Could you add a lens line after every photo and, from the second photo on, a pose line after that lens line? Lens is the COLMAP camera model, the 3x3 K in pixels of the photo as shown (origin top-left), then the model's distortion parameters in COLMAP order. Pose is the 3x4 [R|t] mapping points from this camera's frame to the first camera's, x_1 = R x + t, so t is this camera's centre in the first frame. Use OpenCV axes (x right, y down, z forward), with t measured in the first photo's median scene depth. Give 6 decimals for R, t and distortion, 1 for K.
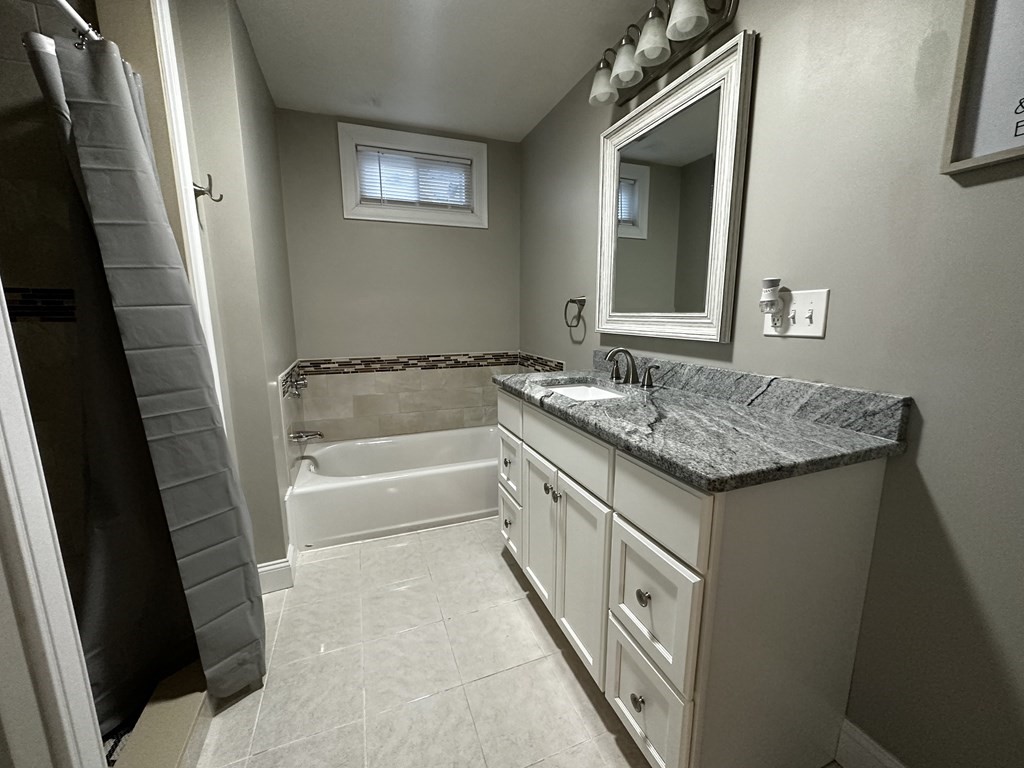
lens RADIAL K [[407.6, 0, 512.5], [0, 407.6, 382.7], [0, 0, 1]] dist [-0.004181, 0.000882]
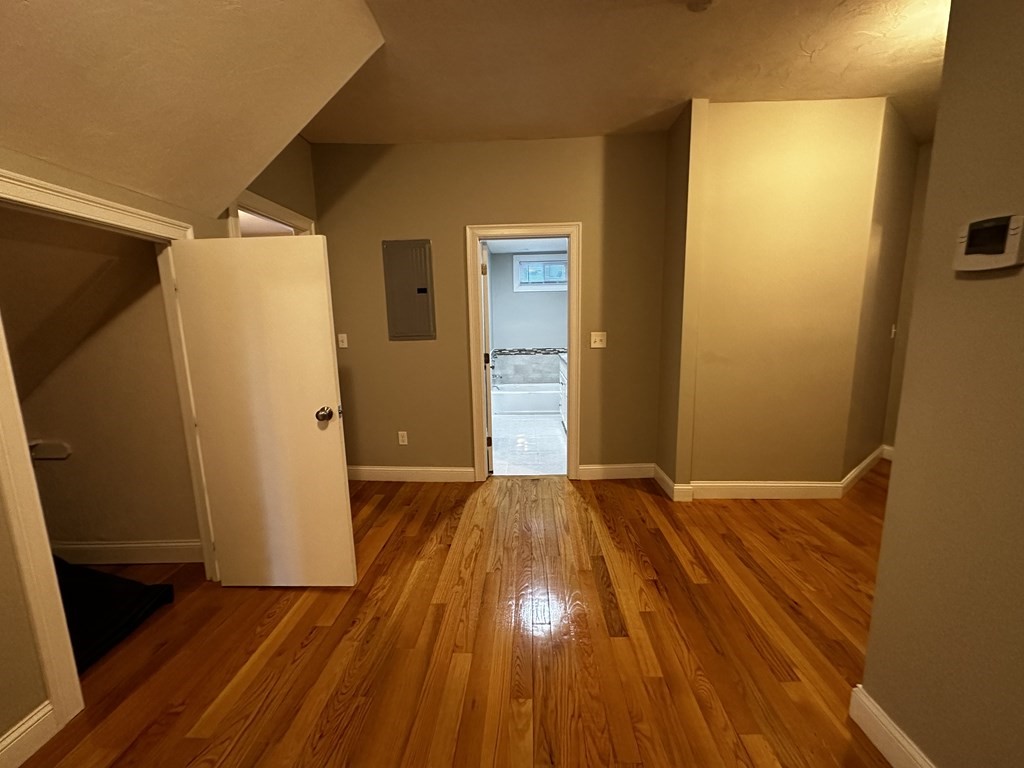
lens RADIAL K [[407.6, 0, 514.6], [0, 407.6, 383.0], [0, 0, 1]] dist [-0.004181, 0.000882]
pose [[0.918761, 0.045004, -0.392241, 0.774118], [-0.050781, 0.998700, -0.004359, 0.210824], [0.391535, 0.023923, 0.919852, -1.662987]]
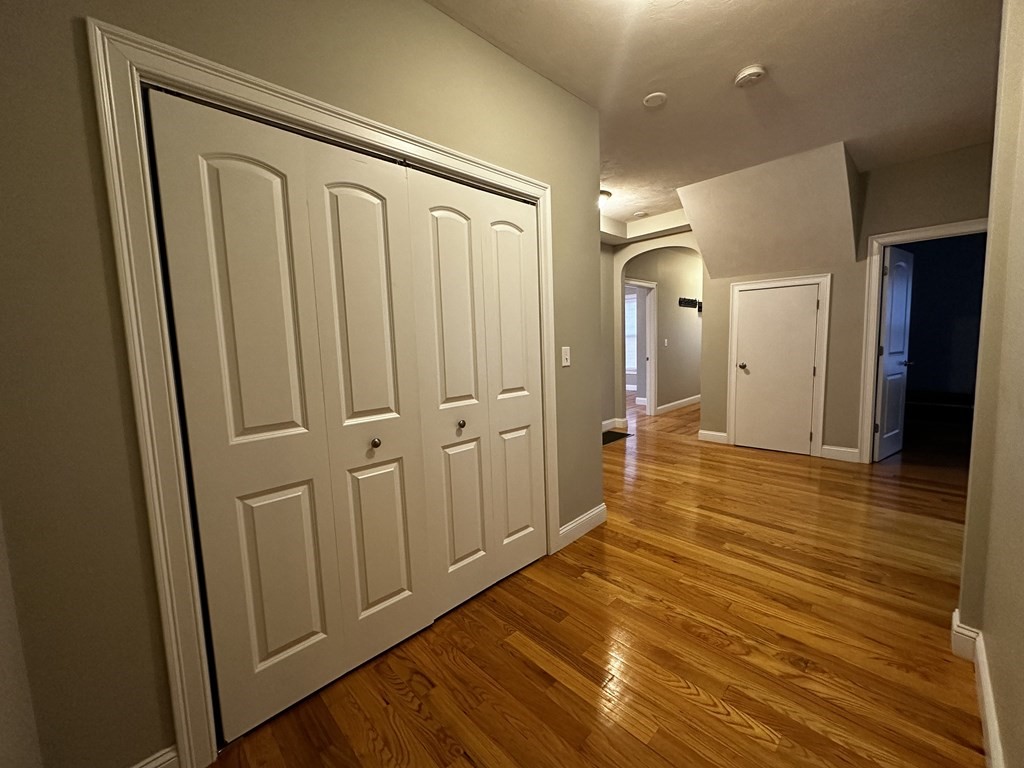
lens RADIAL K [[407.6, 0, 516.9], [0, 407.6, 384.4], [0, 0, 1]] dist [-0.004181, 0.000882]
pose [[-0.917490, 0.066333, -0.392188, 1.823298], [-0.039258, 0.966080, 0.255241, -0.054830], [0.395816, 0.249577, -0.883765, 0.160008]]
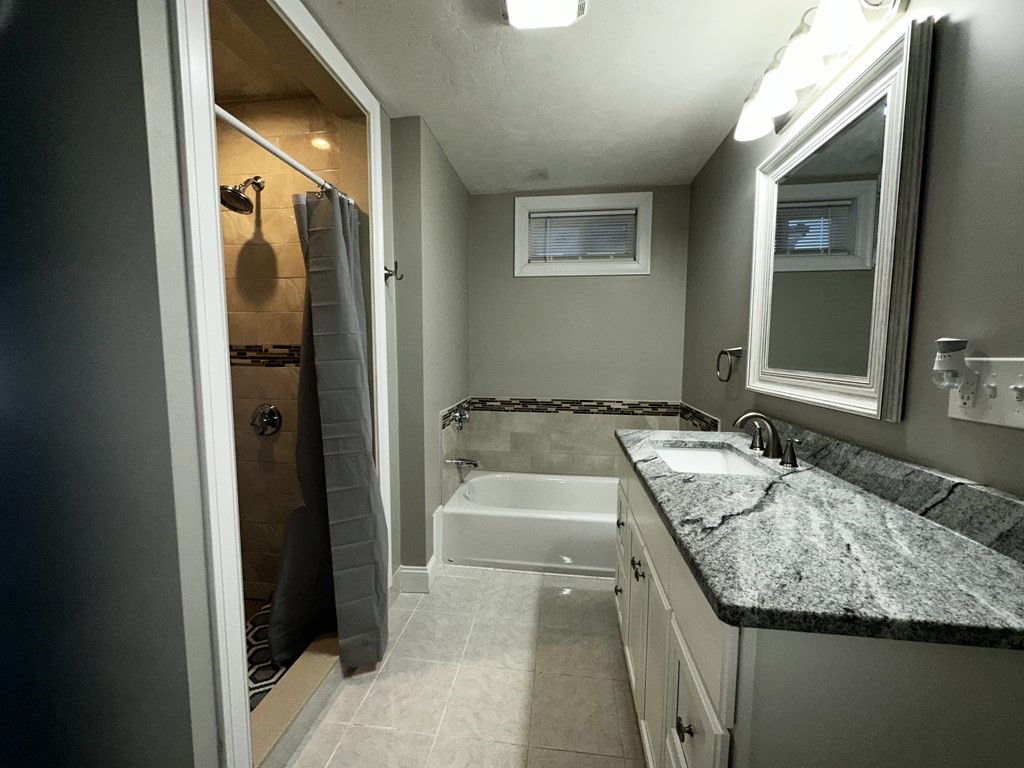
lens RADIAL K [[407.6, 0, 512.0], [0, 407.6, 382.9], [0, 0, 1]] dist [-0.004181, 0.000882]
pose [[0.879455, 0.048273, -0.473527, 0.181335], [-0.089850, 0.993795, -0.065562, -0.039755], [0.467424, 0.100205, 0.878336, 0.023872]]
